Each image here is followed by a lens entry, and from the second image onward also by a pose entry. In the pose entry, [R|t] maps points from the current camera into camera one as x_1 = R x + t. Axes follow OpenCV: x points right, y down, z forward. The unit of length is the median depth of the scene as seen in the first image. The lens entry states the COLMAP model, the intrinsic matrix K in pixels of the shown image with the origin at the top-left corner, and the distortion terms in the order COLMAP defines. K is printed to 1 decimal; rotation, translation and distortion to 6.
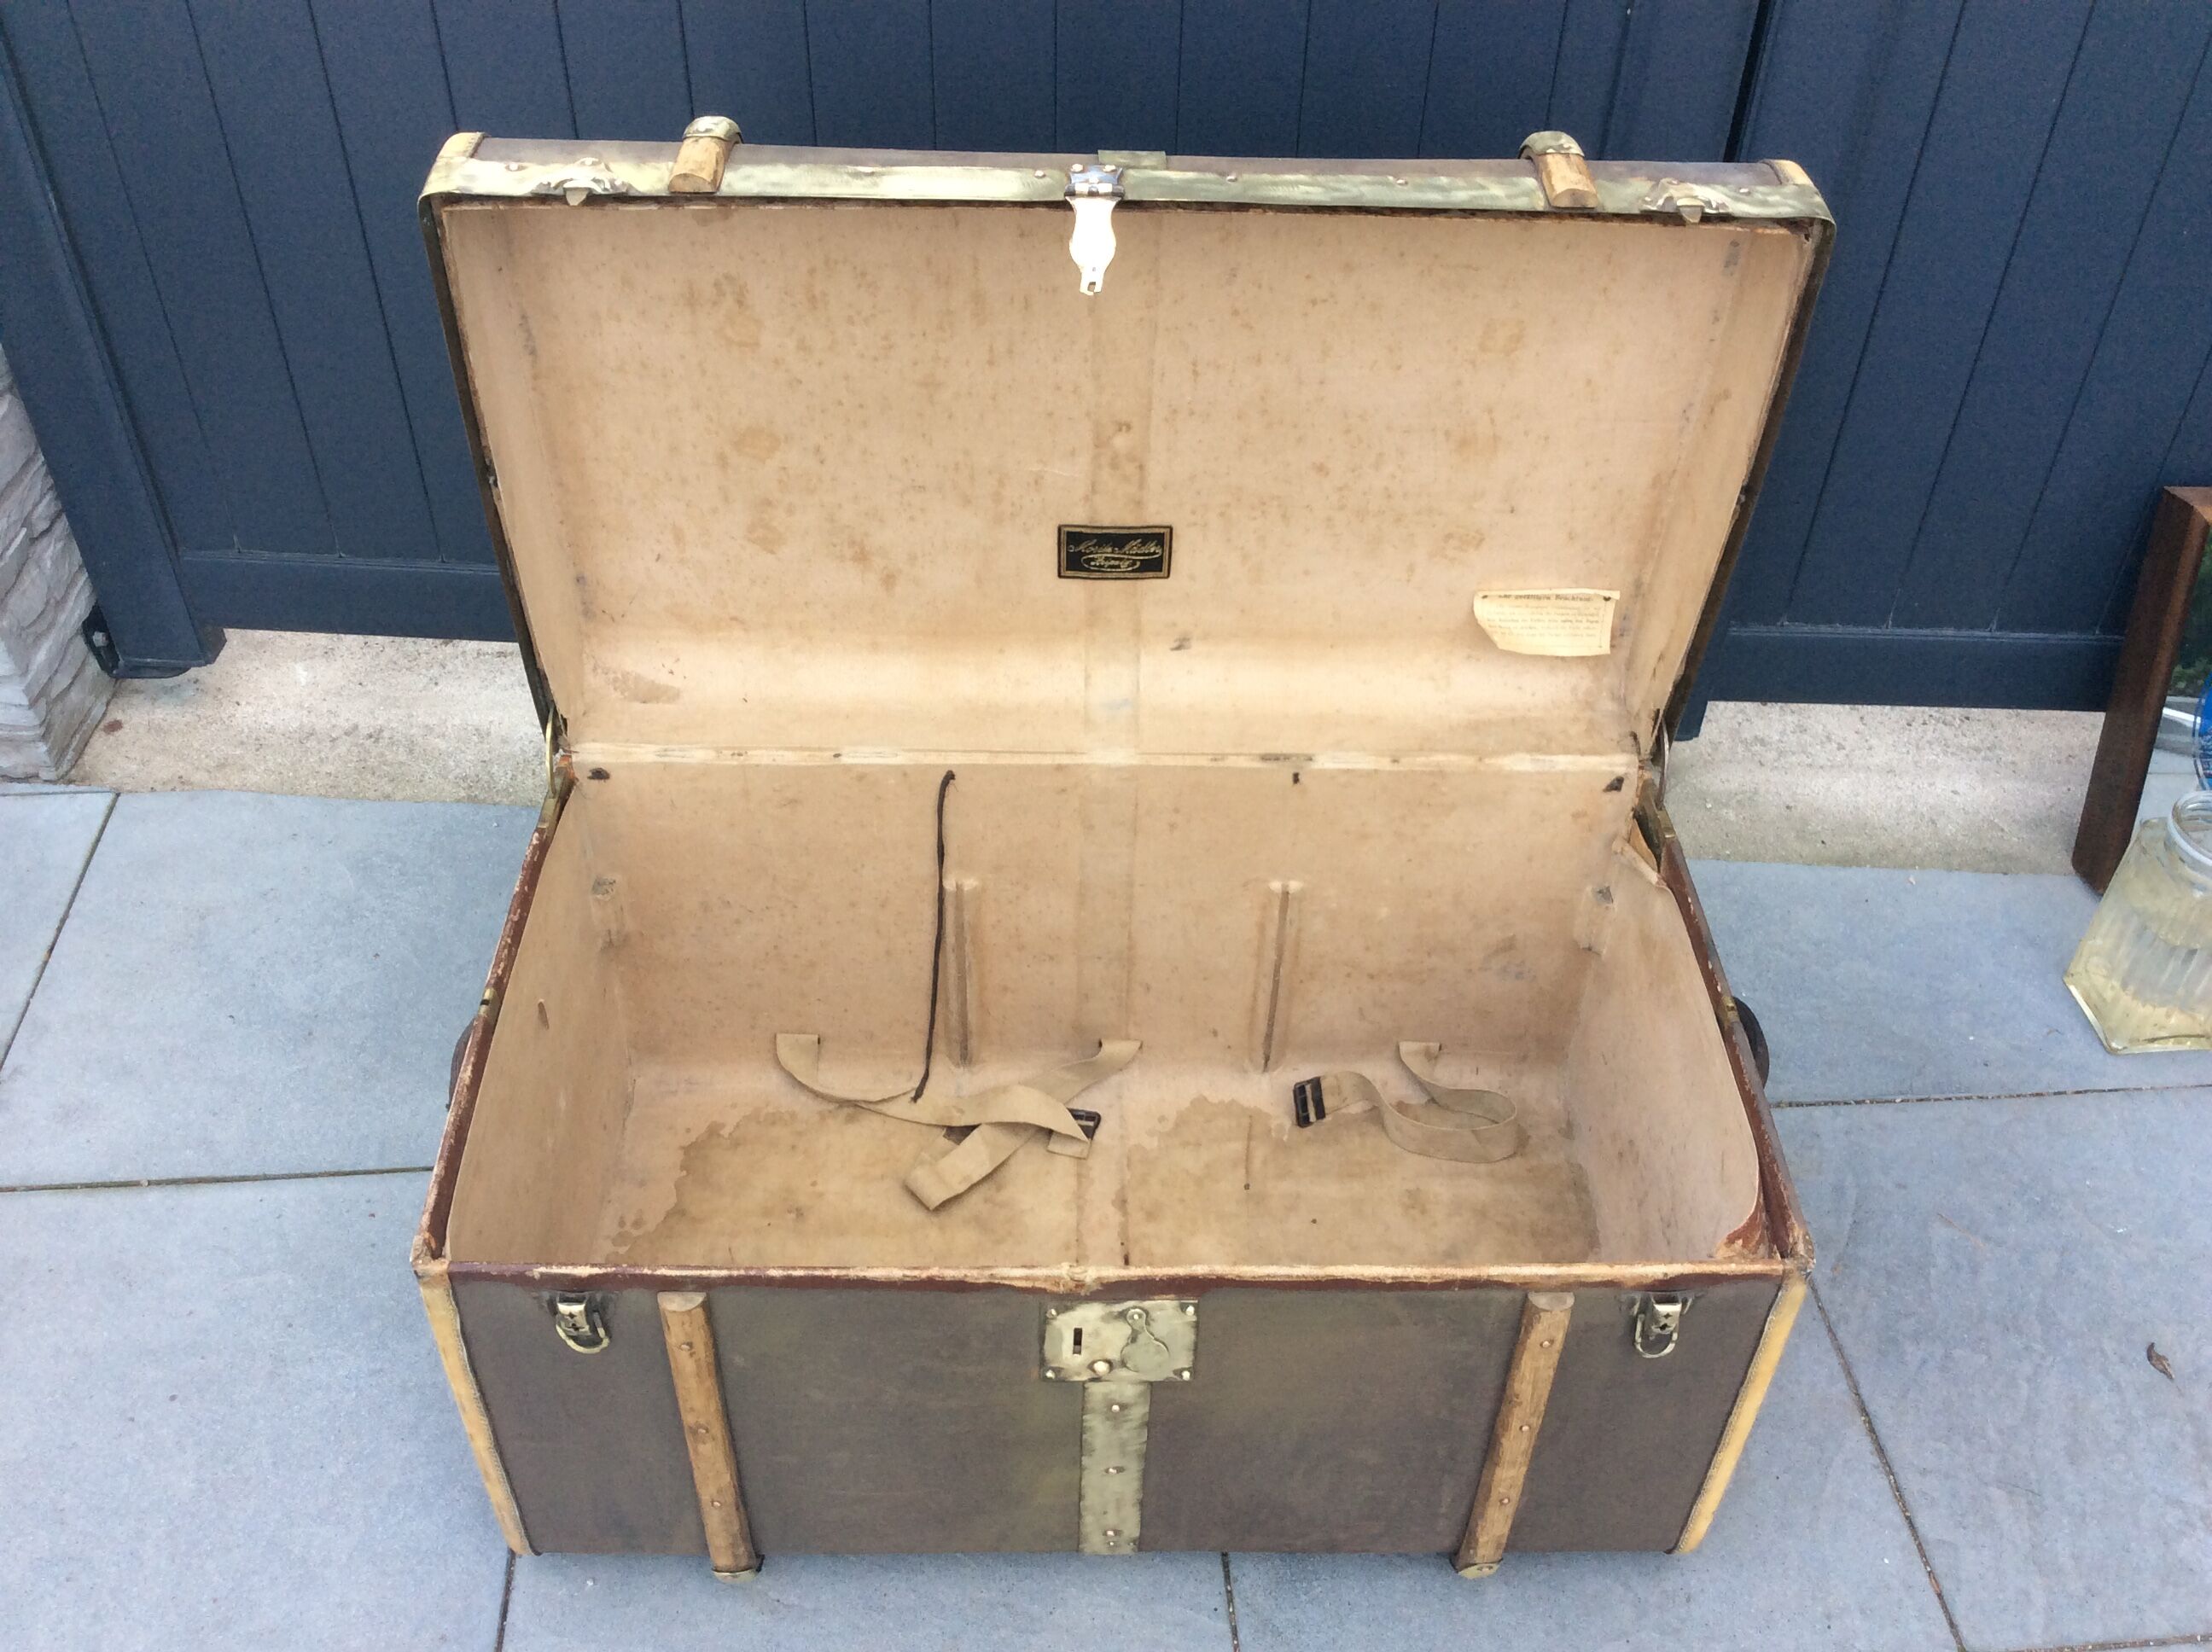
lens RADIAL K [[2038.6, 0, 1073.4], [0, 2038.6, 821.7], [0, 0, 1]] dist [0.121749, -0.205073]
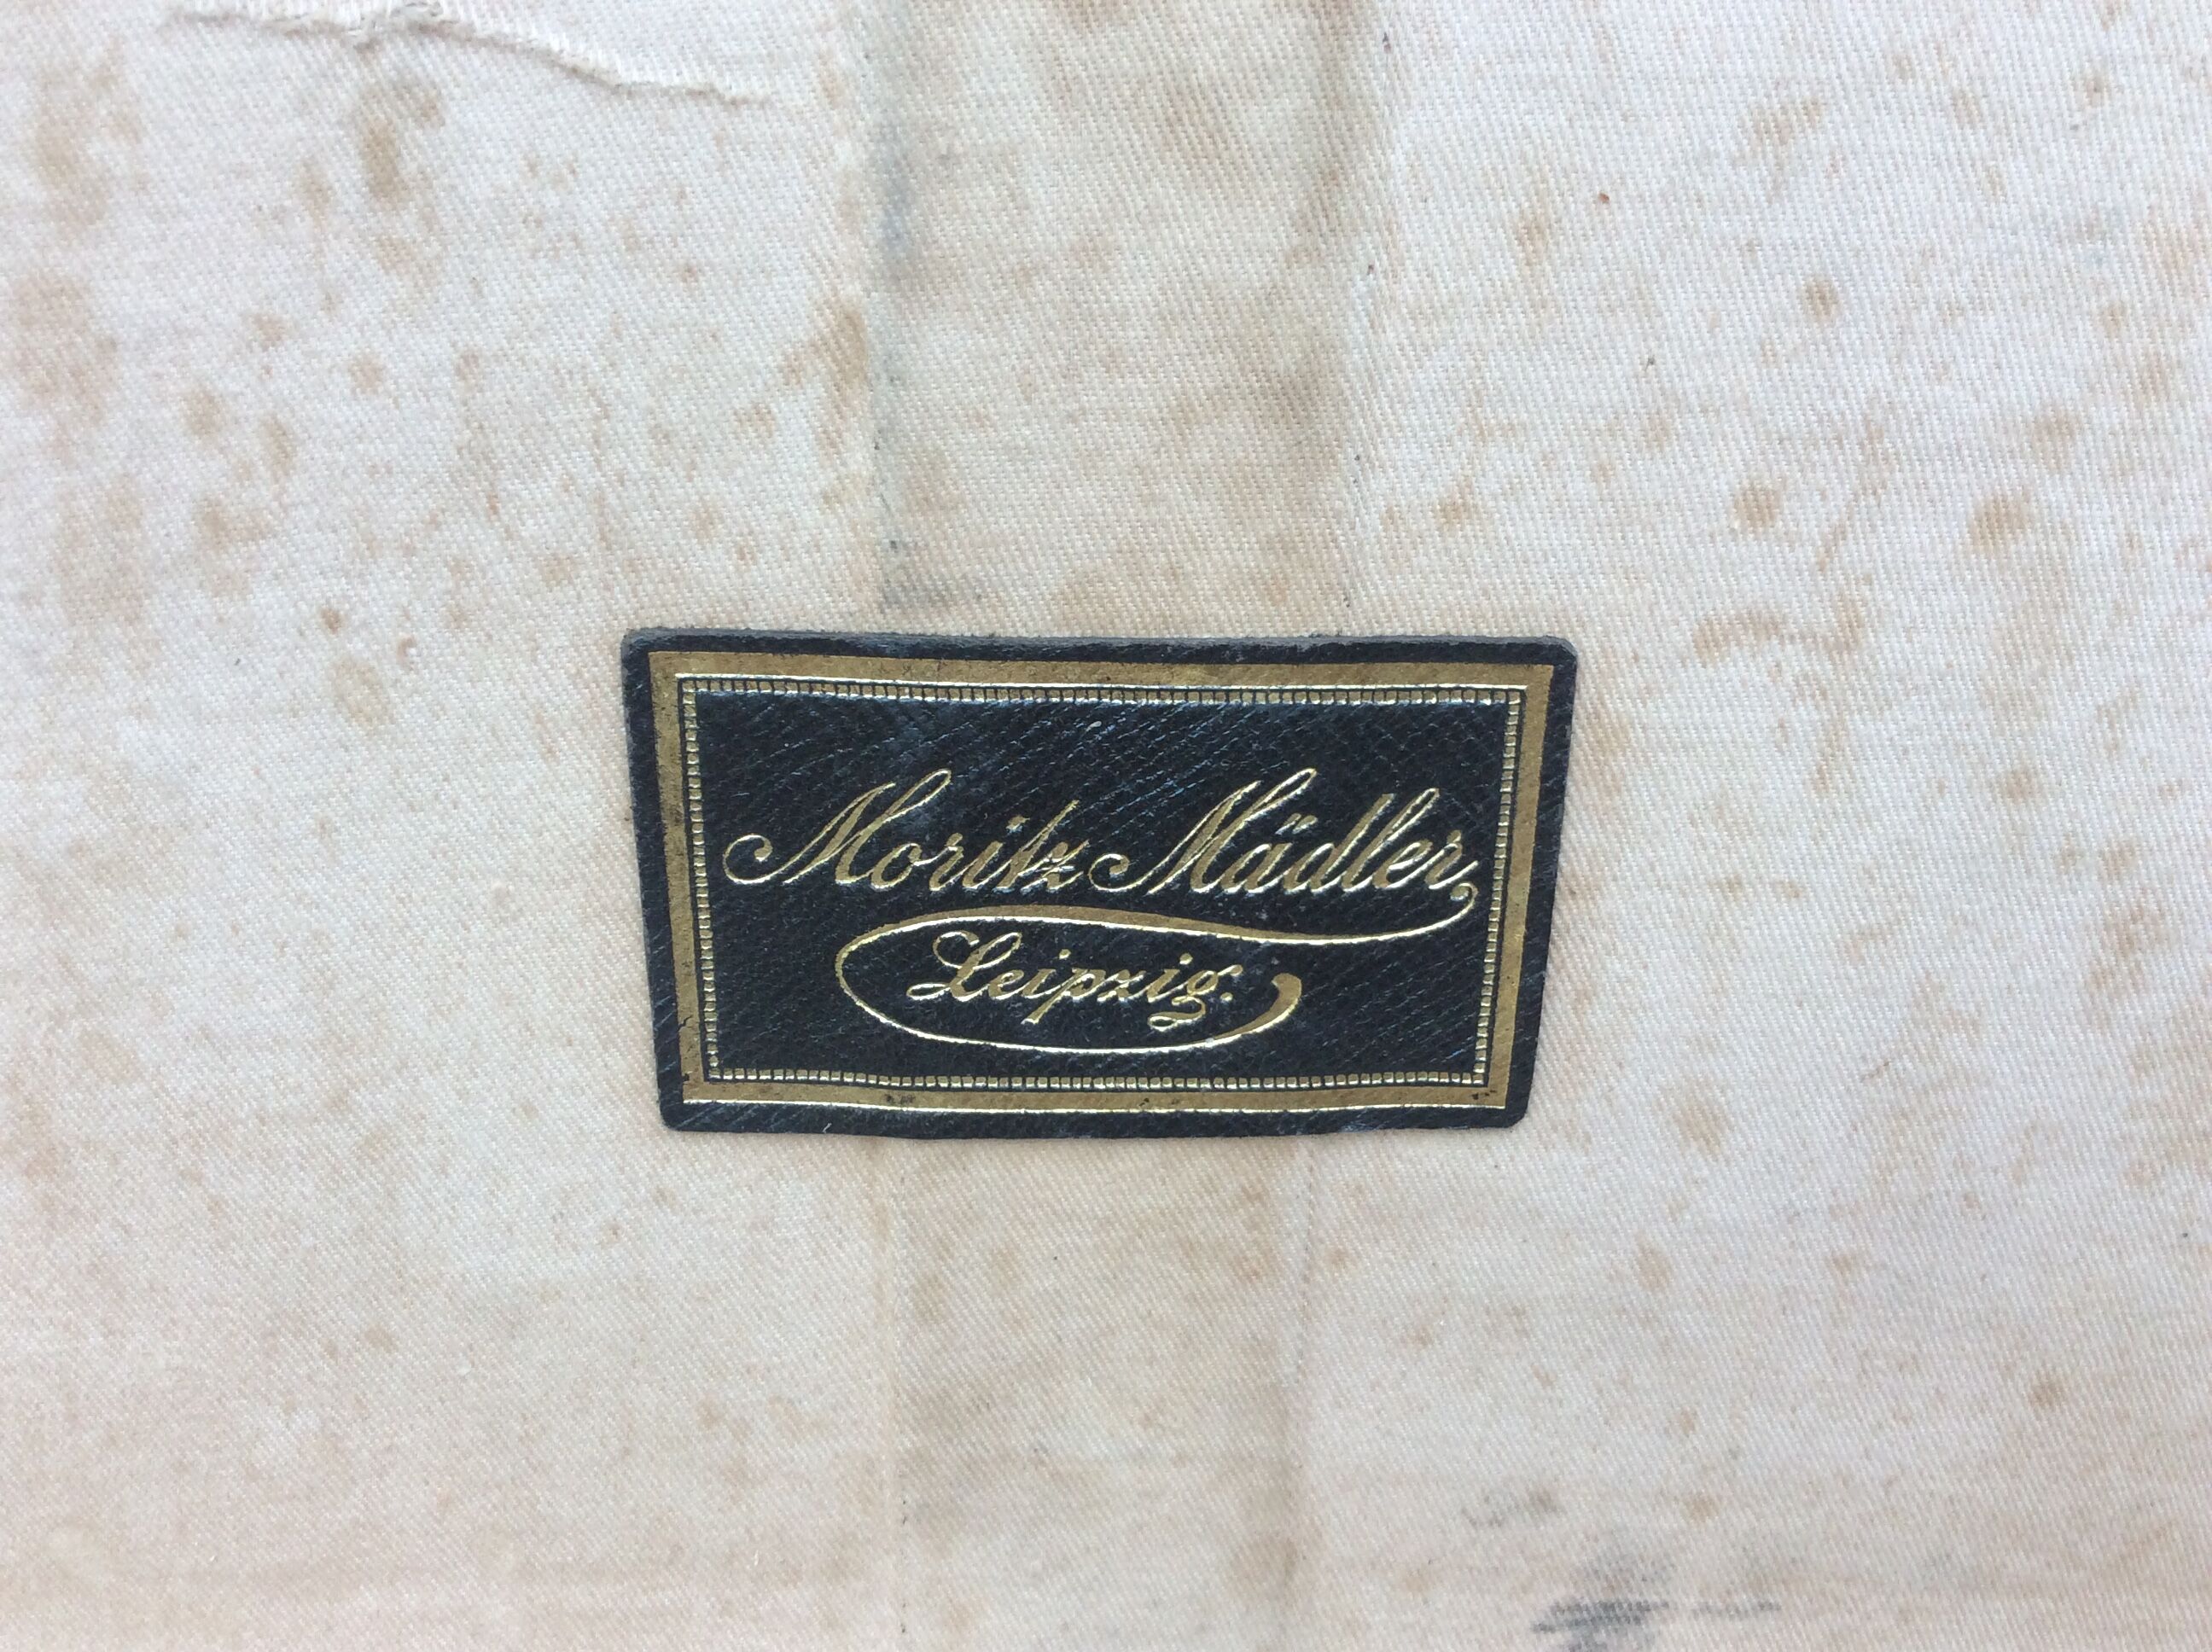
lens RADIAL K [[2038.6, 0, 1073.4], [0, 2038.6, 821.7], [0, 0, 1]] dist [0.121749, -0.205073]
pose [[0.999907, -0.006312, 0.012120, 0.017267], [0.010728, 0.911970, -0.410116, -0.085042], [-0.008465, 0.410207, 0.911953, 0.890247]]
